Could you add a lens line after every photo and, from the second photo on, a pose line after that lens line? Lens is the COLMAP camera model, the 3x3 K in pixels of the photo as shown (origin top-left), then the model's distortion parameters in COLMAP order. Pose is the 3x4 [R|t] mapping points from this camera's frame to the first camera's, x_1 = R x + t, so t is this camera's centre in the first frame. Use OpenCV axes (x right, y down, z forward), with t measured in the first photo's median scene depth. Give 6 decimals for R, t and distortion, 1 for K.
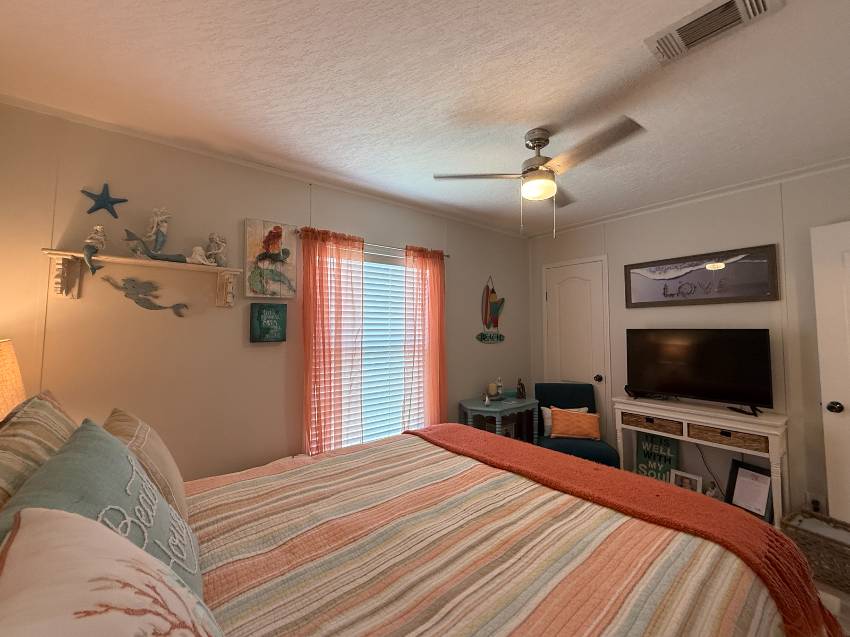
lens RADIAL K [[368.6, 0, 426.1], [0, 368.6, 302.8], [0, 0, 1]] dist [-0.001100, -0.000122]
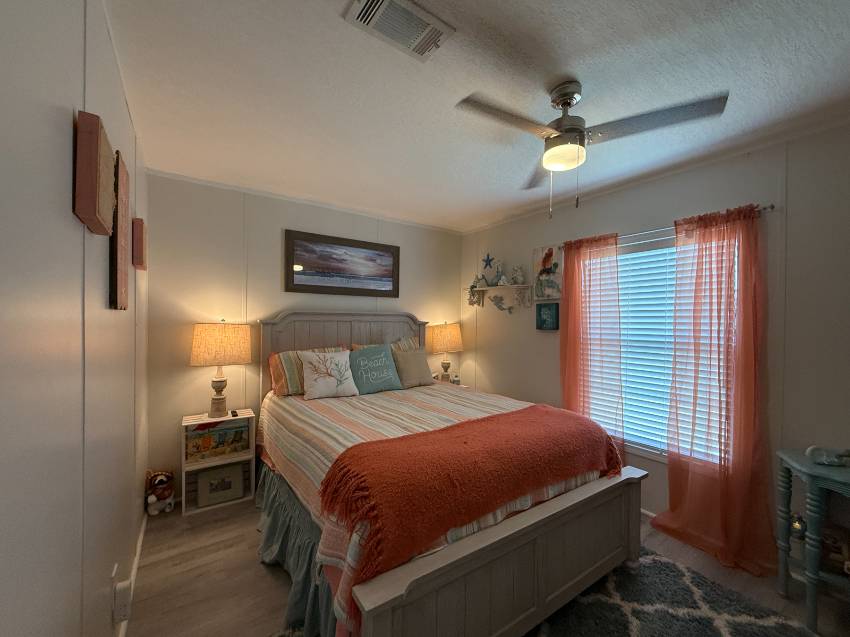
lens RADIAL K [[362.0, 0, 425.0], [0, 362.0, 318.5], [0, 0, 1]] dist [-0.000324, 0.000002]
pose [[-0.108174, -0.002553, -0.994129, 1.048205], [0.059163, 0.998208, -0.009001, 0.046657], [0.992370, -0.059790, -0.107830, 0.674662]]
